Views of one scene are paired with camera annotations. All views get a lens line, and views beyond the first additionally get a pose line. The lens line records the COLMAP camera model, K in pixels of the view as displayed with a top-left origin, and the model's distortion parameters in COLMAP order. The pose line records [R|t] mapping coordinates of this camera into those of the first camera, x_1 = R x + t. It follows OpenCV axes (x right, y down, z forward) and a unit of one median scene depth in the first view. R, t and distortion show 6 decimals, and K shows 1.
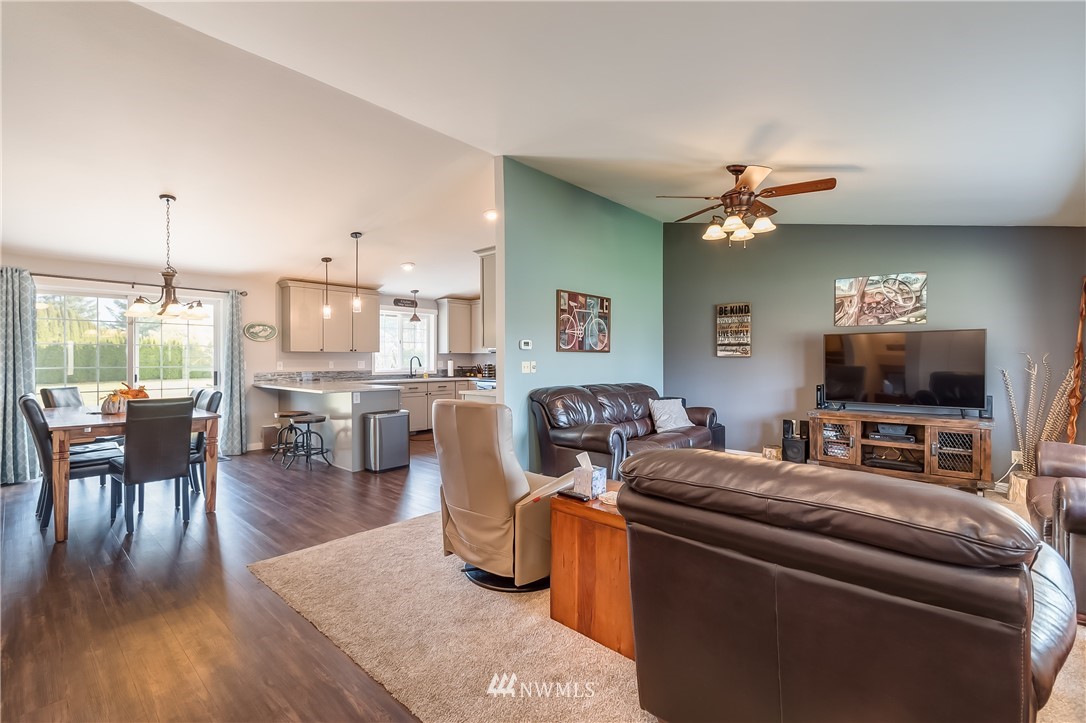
lens RADIAL K [[490.2, 0, 529.5], [0, 490.2, 360.4], [0, 0, 1]] dist [0.002327, 0.000046]
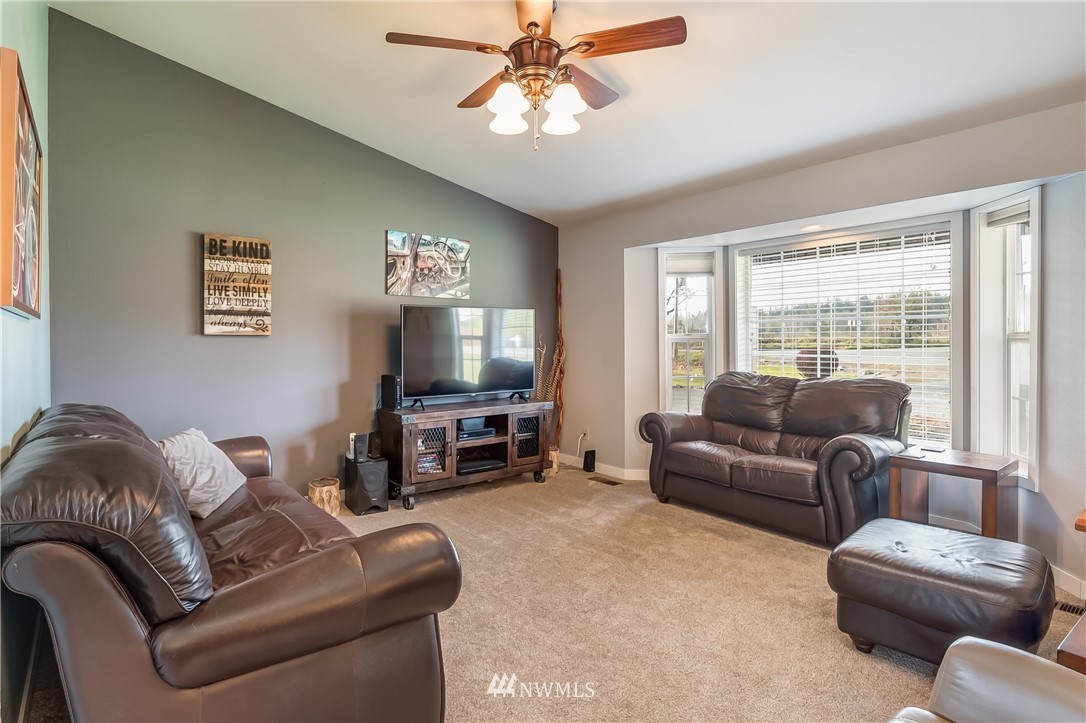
lens RADIAL K [[566.4, 0, 526.1], [0, 566.4, 348.9], [0, 0, 1]] dist [0.001896, -0.000482]
pose [[0.153582, -0.015676, 0.988012, -0.154240], [0.004121, 0.999876, 0.015224, -0.000940], [-0.988127, 0.001734, 0.153627, 0.601502]]
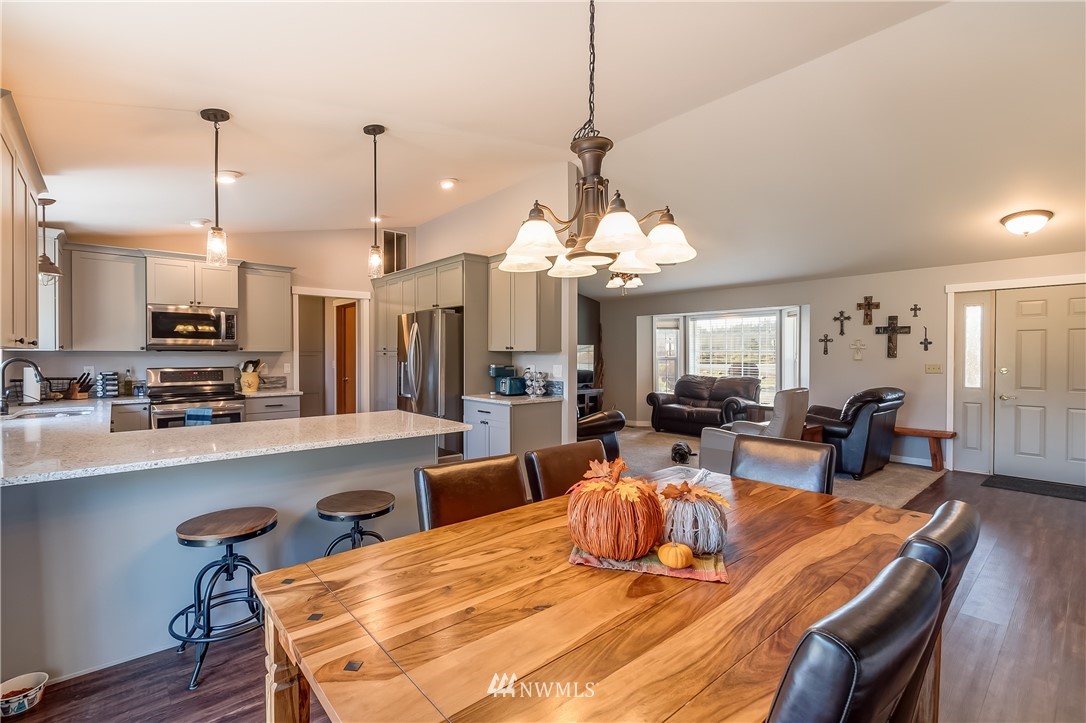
lens RADIAL K [[490.2, 0, 524.0], [0, 490.2, 355.6], [0, 0, 1]] dist [0.002327, 0.000046]
pose [[0.112614, -0.003211, 0.993634, -0.828890], [-0.000977, 0.999994, 0.003342, -0.017063], [-0.993638, -0.001347, 0.112610, 0.756697]]
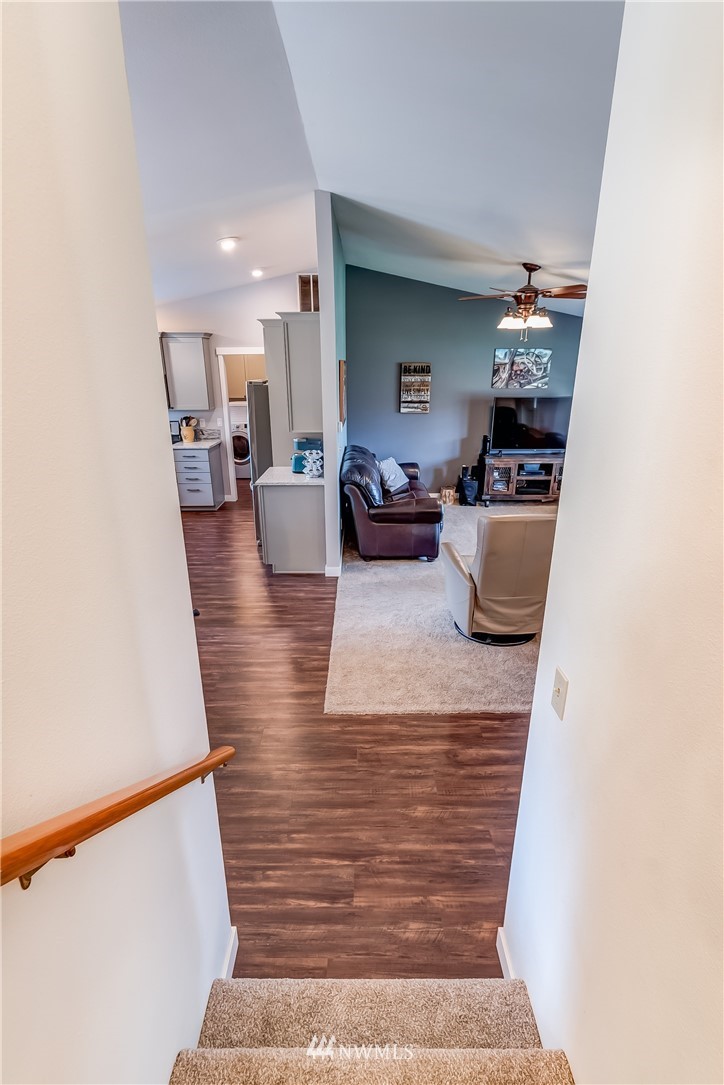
lens RADIAL K [[535.2, 0, 359.4], [0, 535.2, 571.9], [0, 0, 1]] dist [-0.002965, 0.000519]
pose [[0.725526, -0.253480, 0.639813, -0.575670], [0.003857, 0.931180, 0.364539, -0.119419], [-0.688184, -0.262015, 0.676573, 0.153034]]
